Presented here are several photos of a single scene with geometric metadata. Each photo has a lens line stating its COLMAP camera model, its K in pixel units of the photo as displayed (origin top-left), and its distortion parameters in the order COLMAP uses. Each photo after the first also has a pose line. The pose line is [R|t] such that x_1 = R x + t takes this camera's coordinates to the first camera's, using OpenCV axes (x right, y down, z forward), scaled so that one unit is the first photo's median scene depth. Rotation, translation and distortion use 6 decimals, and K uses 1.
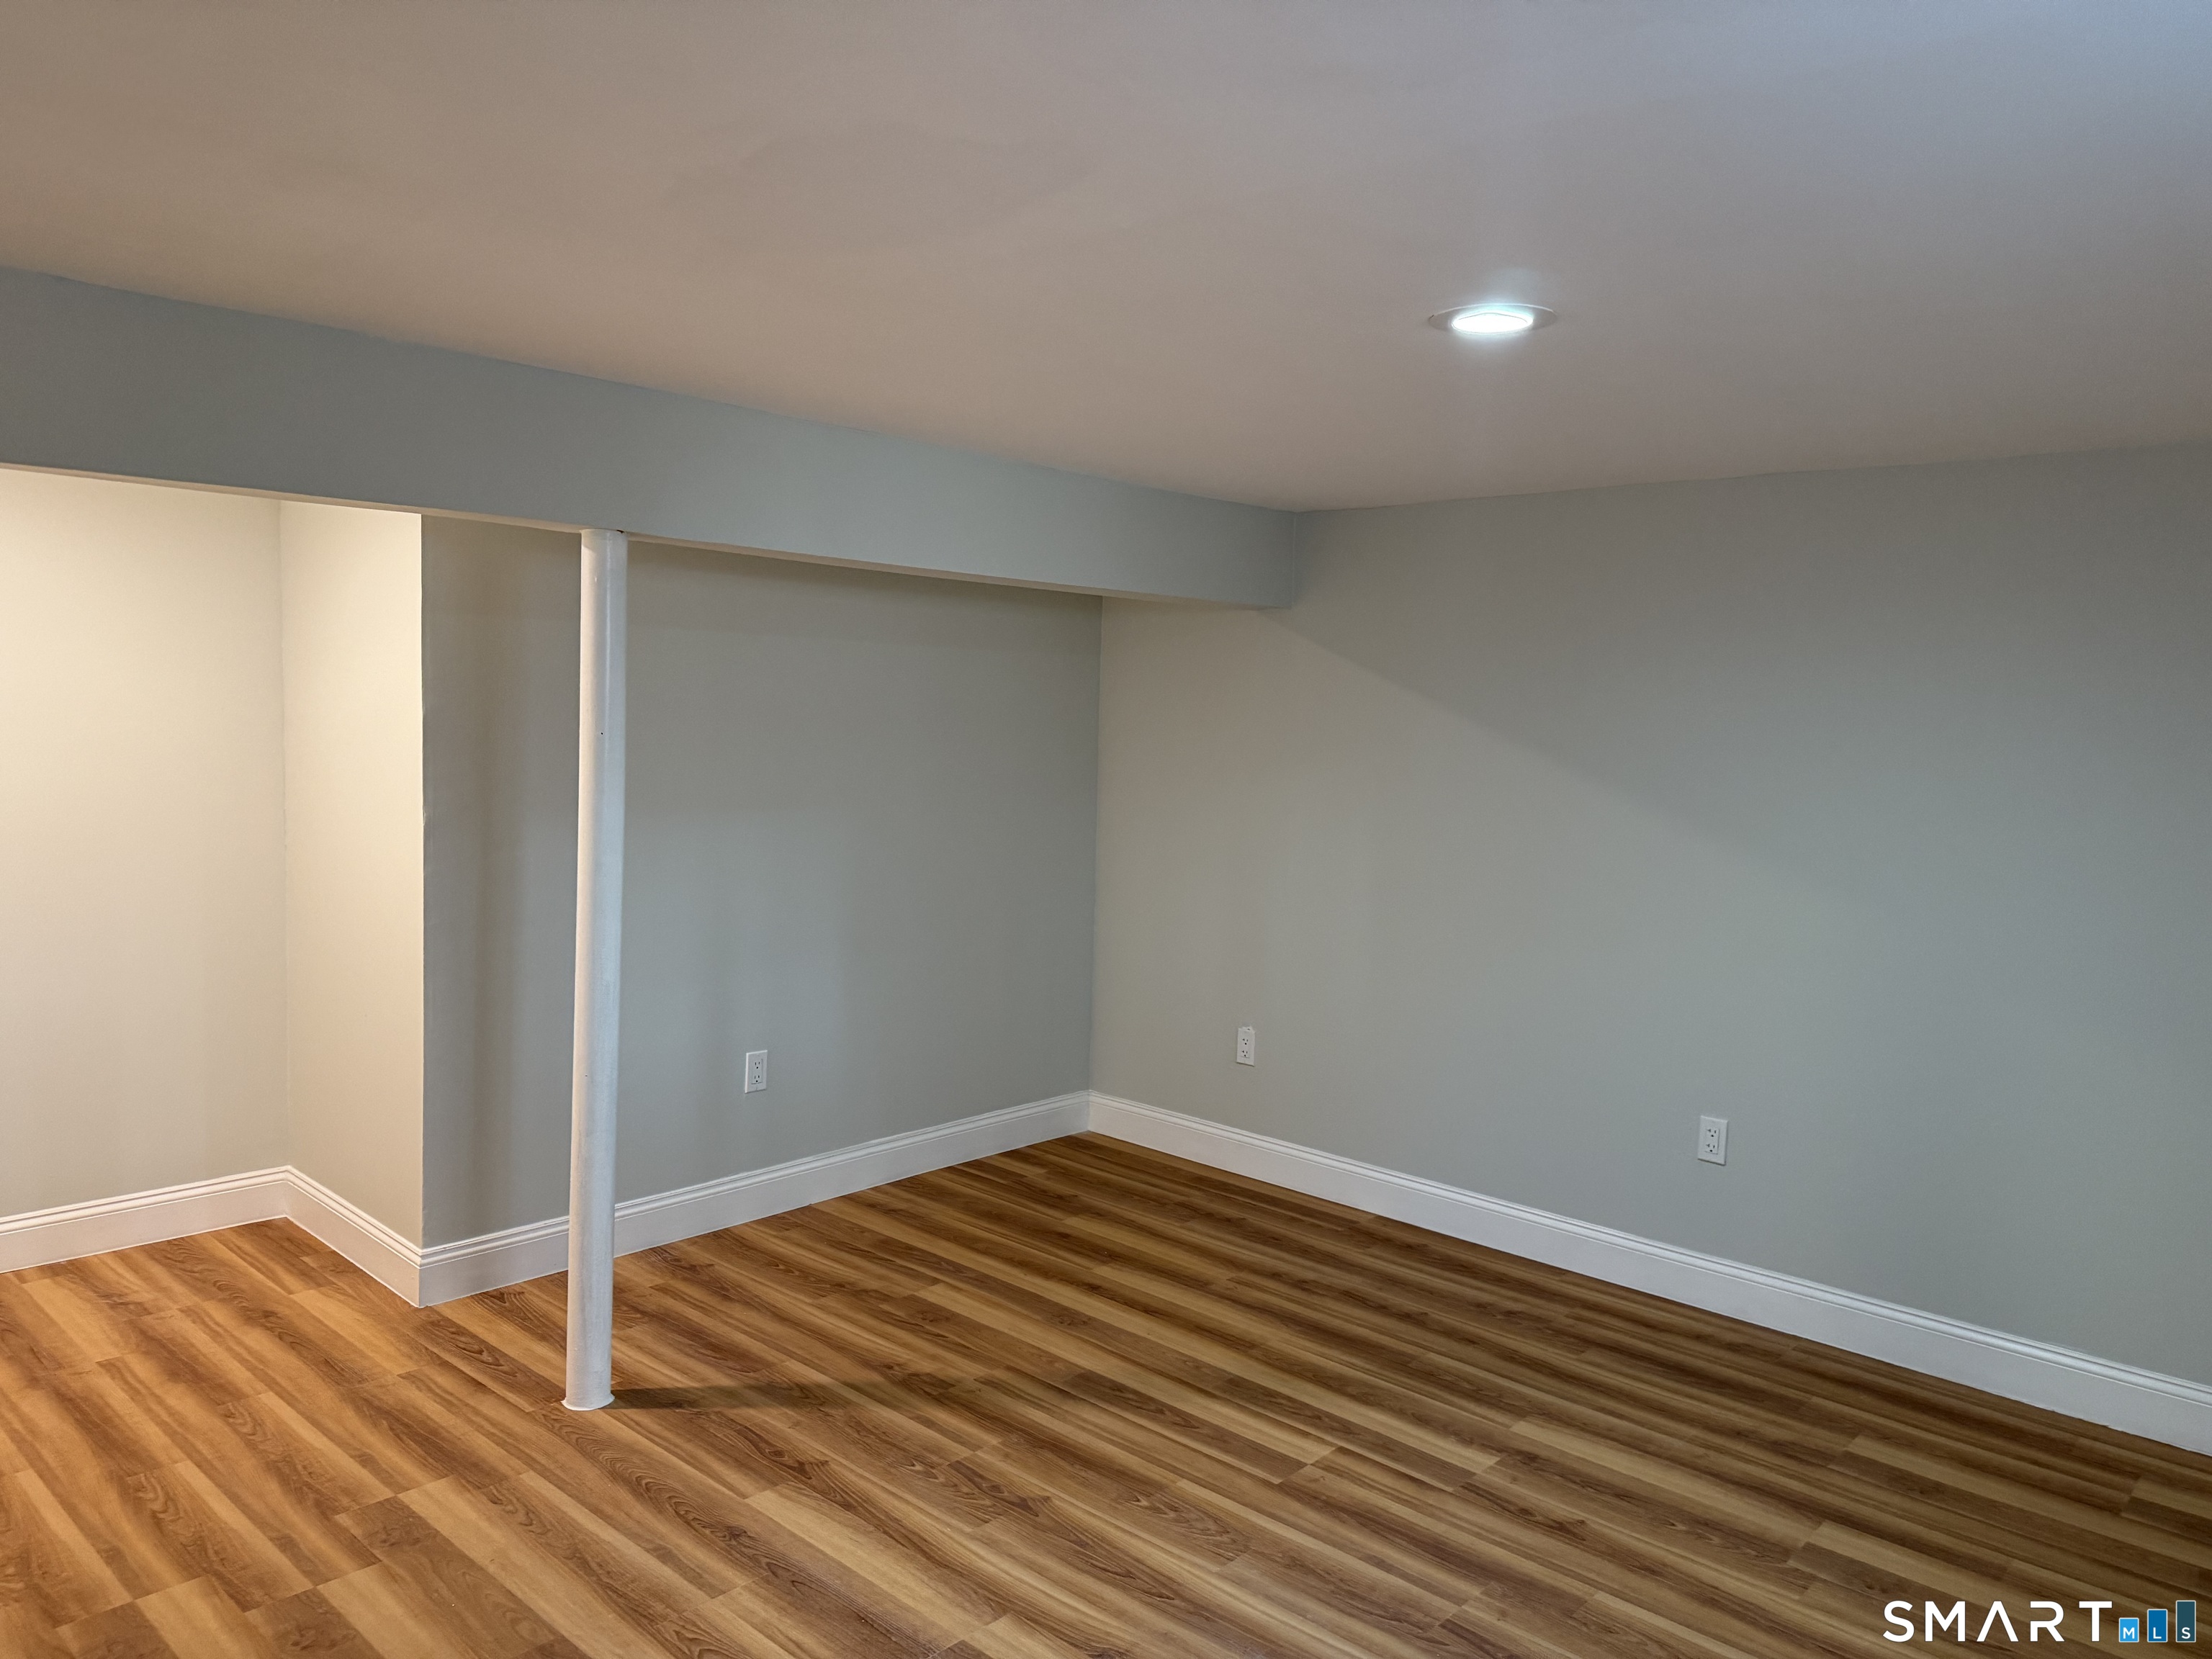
lens RADIAL K [[1565.6, 0, 1103.4], [0, 1565.6, 837.1], [0, 0, 1]] dist [-0.001007, -0.004485]
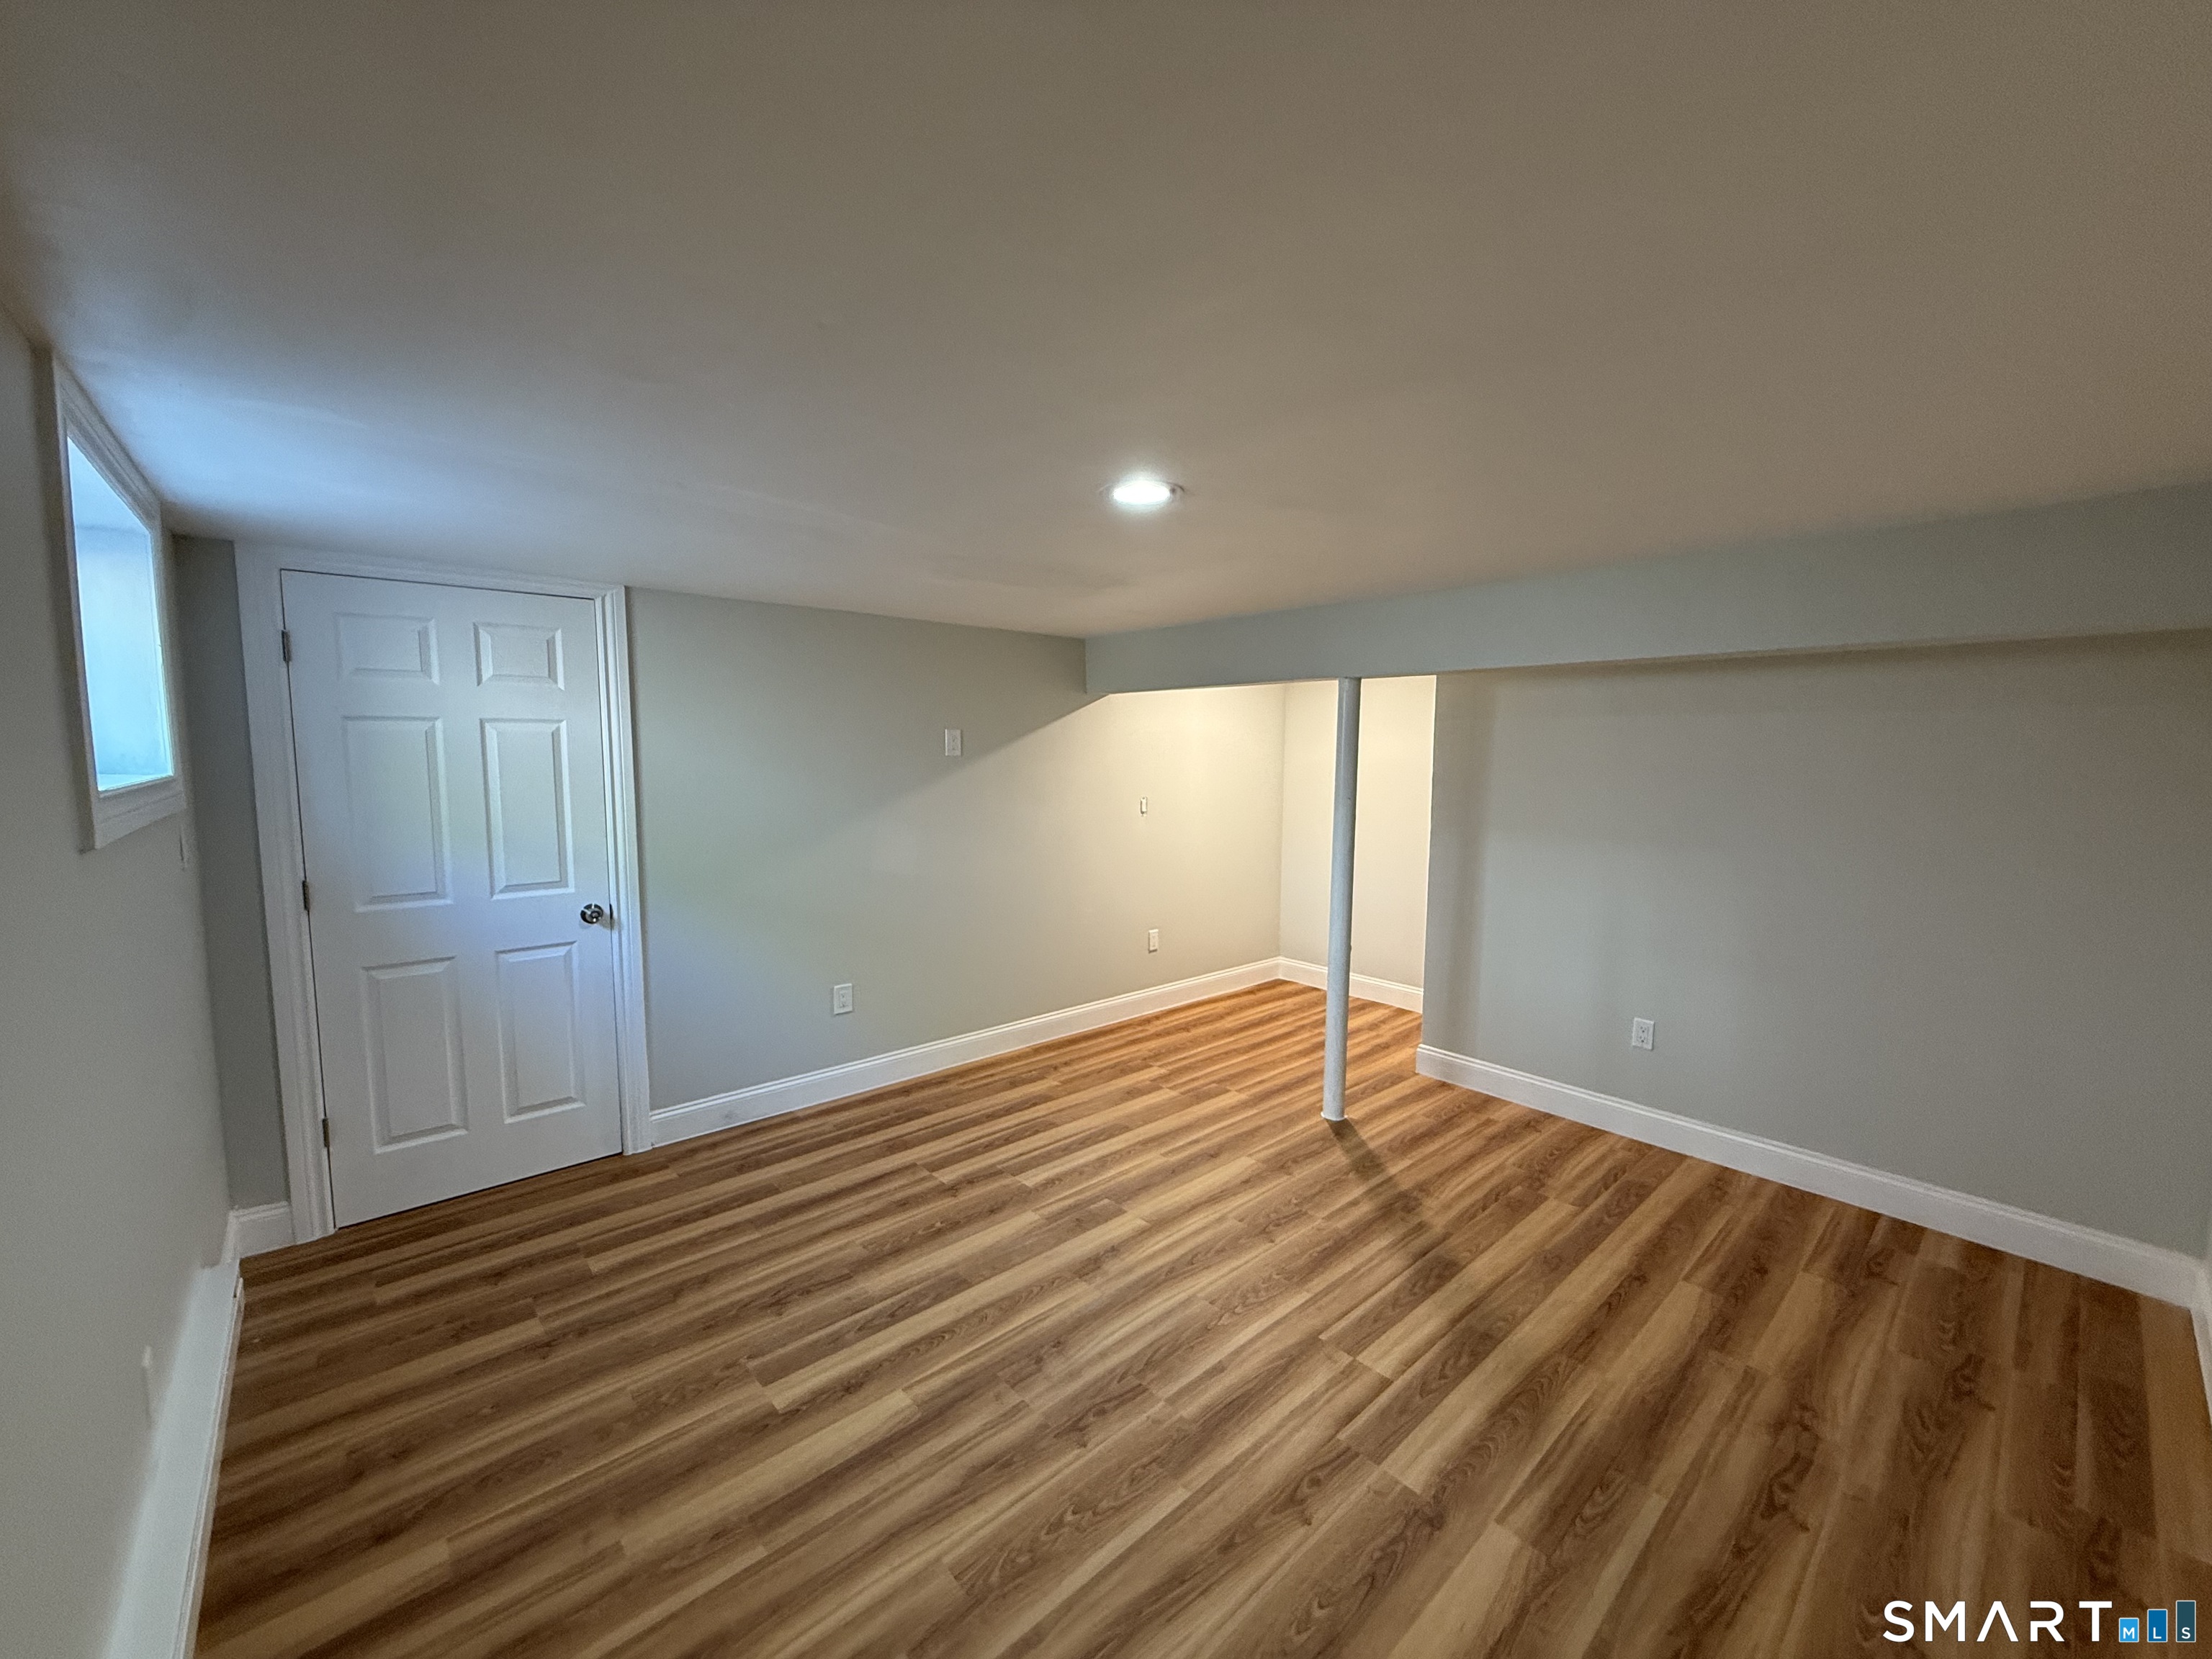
lens RADIAL K [[879.5, 0, 1098.9], [0, 879.5, 815.8], [0, 0, 1]] dist [0.000417, 0.000148]
pose [[-0.098540, 0.049515, -0.993900, 0.836065], [-0.100334, 0.993177, 0.059427, -0.058727], [0.990062, 0.105578, -0.092900, 0.808593]]
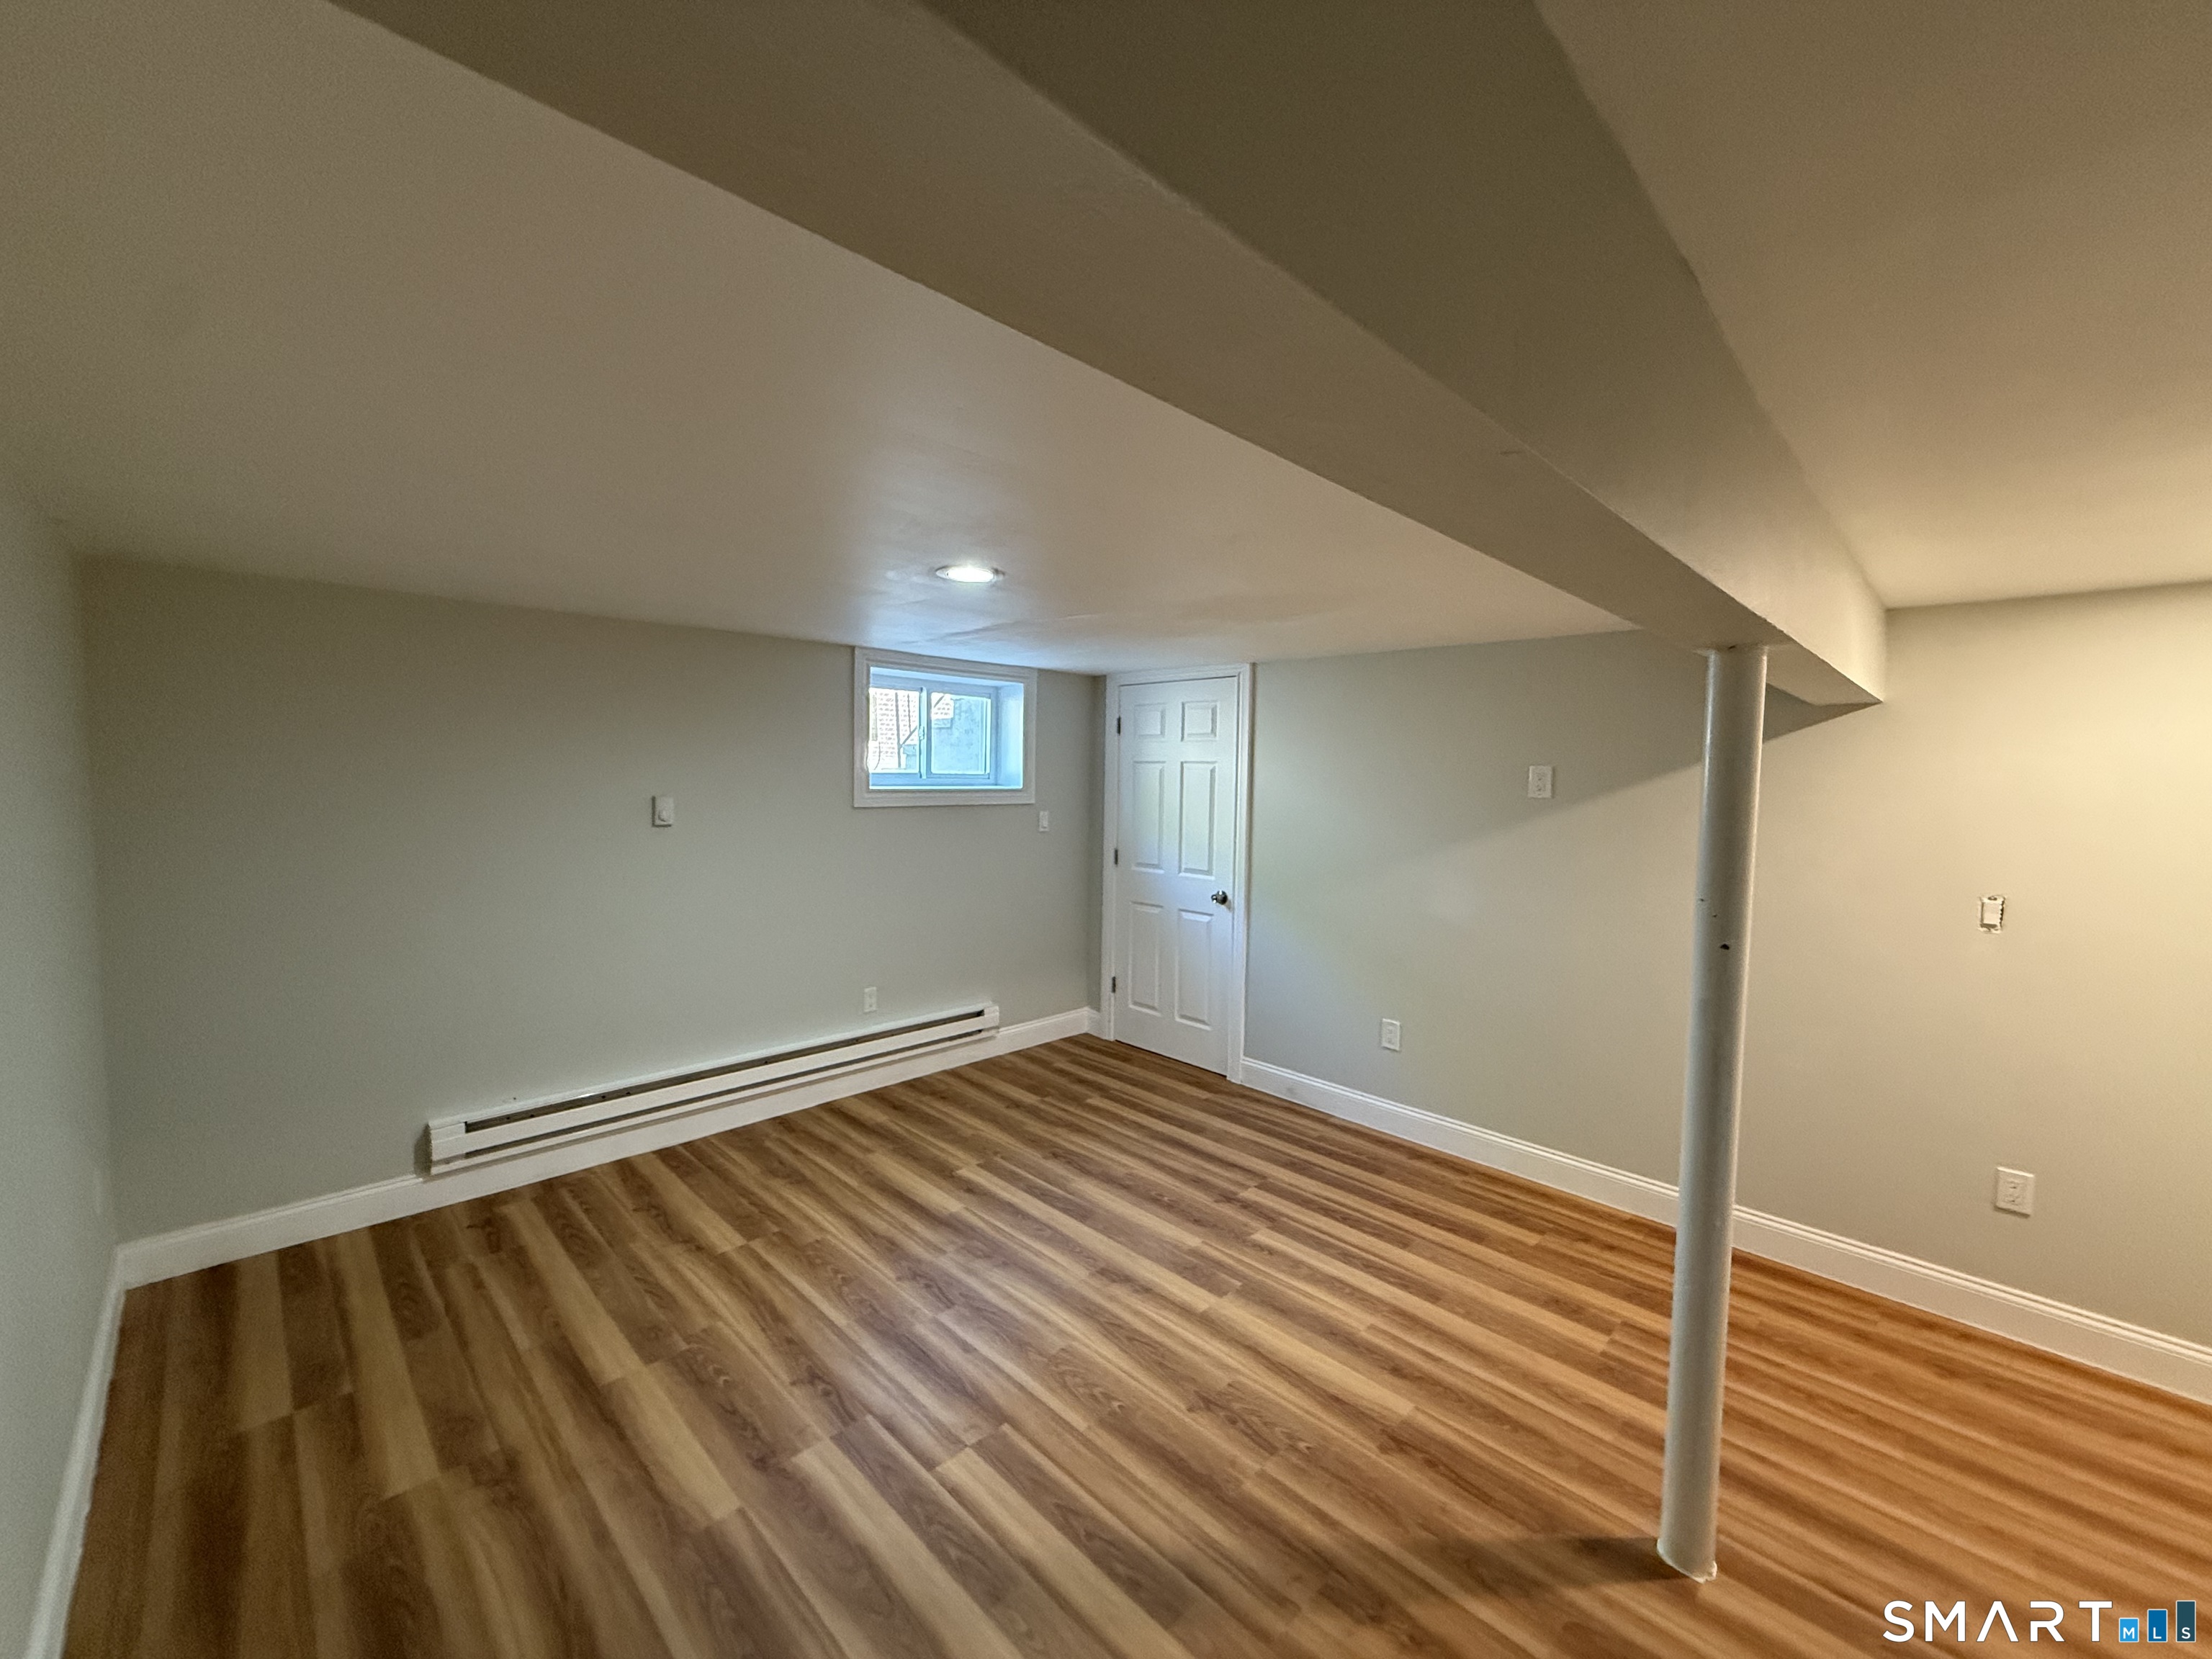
lens RADIAL K [[879.5, 0, 1101.1], [0, 879.5, 838.0], [0, 0, 1]] dist [0.000417, 0.000148]
pose [[-0.997864, -0.052049, 0.039471, 0.032035], [-0.044702, 0.984707, 0.168387, -0.155874], [-0.047632, 0.166263, -0.984930, 1.551802]]
